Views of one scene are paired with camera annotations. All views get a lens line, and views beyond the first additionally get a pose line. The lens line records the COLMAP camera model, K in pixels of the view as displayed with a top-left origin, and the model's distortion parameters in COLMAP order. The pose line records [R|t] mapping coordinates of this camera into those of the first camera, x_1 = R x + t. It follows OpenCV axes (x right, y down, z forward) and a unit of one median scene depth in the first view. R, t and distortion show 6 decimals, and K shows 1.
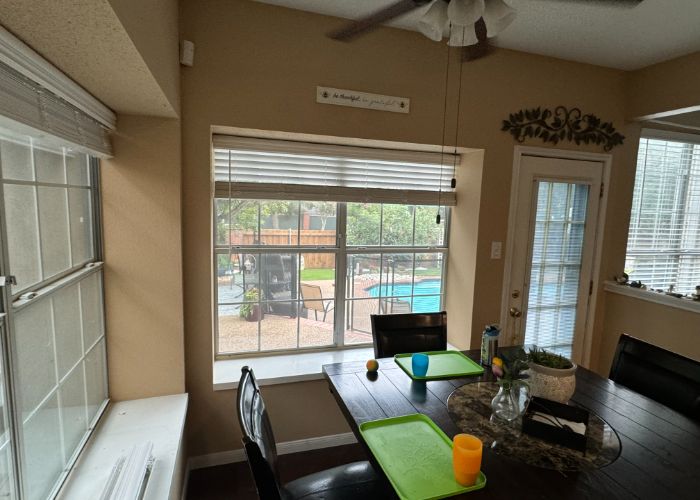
lens RADIAL K [[391.1, 0, 350.0], [0, 391.1, 250.0], [0, 0, 1]] dist [-0.001604, -0.000358]
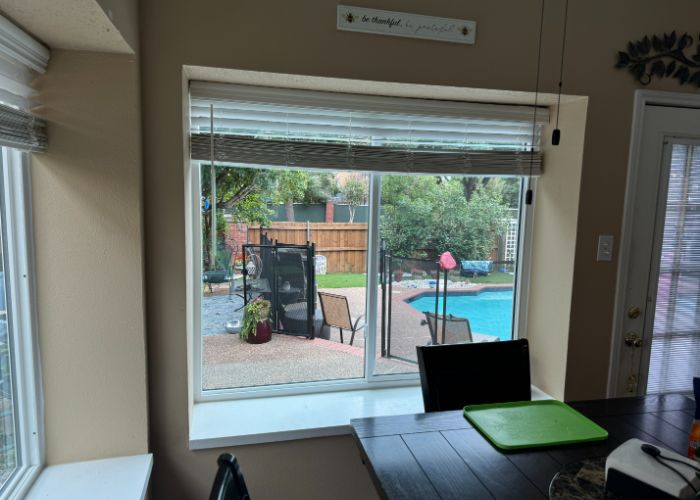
lens RADIAL K [[391.1, 0, 350.0], [0, 391.1, 250.0], [0, 0, 1]] dist [-0.001604, -0.000358]
pose [[0.995906, -0.000570, -0.090397, -0.001646], [0.000456, 0.999999, -0.001284, 0.004848], [0.090397, 0.001237, 0.995905, 0.289695]]
